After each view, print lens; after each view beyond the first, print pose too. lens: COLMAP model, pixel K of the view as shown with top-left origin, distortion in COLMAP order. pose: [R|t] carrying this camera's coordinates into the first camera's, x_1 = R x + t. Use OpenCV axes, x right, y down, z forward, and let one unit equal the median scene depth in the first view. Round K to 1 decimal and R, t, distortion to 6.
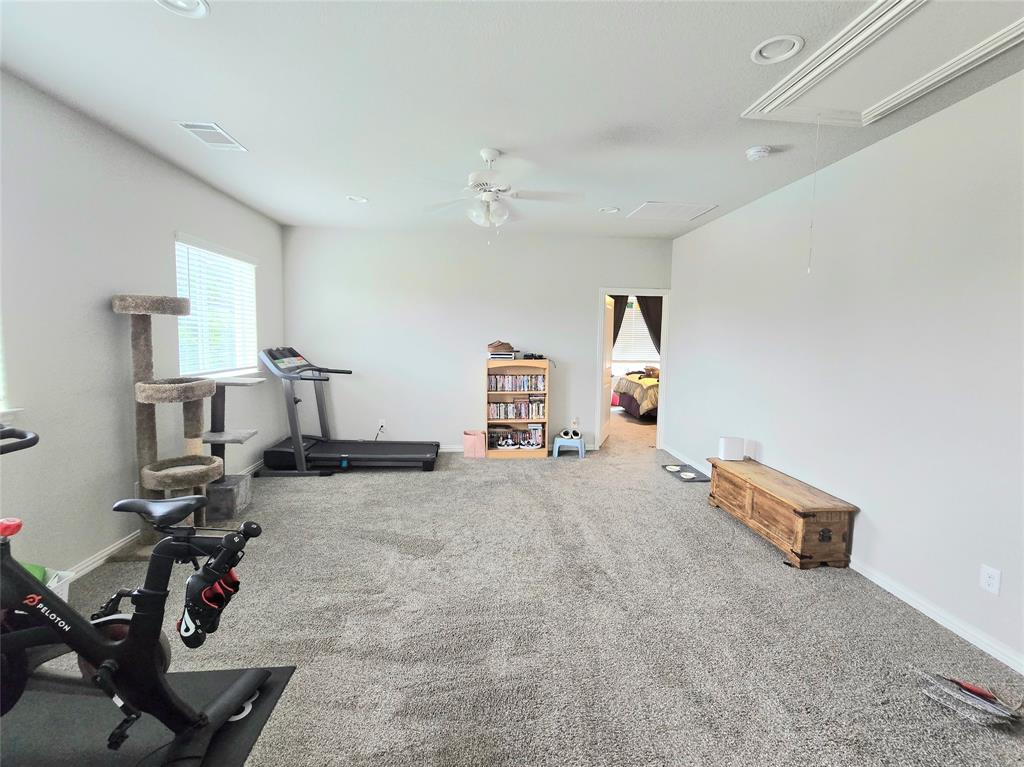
lens RADIAL K [[433.9, 0, 519.5], [0, 433.9, 372.2], [0, 0, 1]] dist [0.001738, 0.000022]
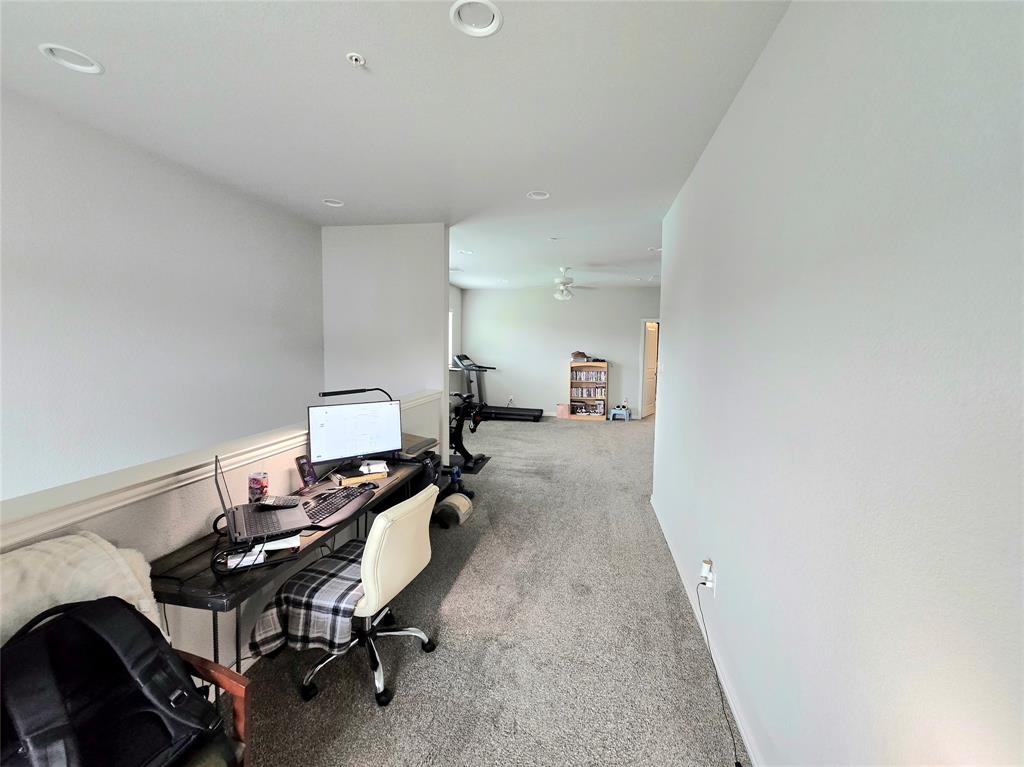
lens RADIAL K [[433.9, 0, 519.5], [0, 433.9, 372.2], [0, 0, 1]] dist [0.001738, 0.000022]
pose [[0.966758, 0.012628, -0.255383, 0.166713], [-0.018195, 0.999645, -0.019449, 0.048826], [0.255046, 0.023449, 0.966644, -0.705717]]
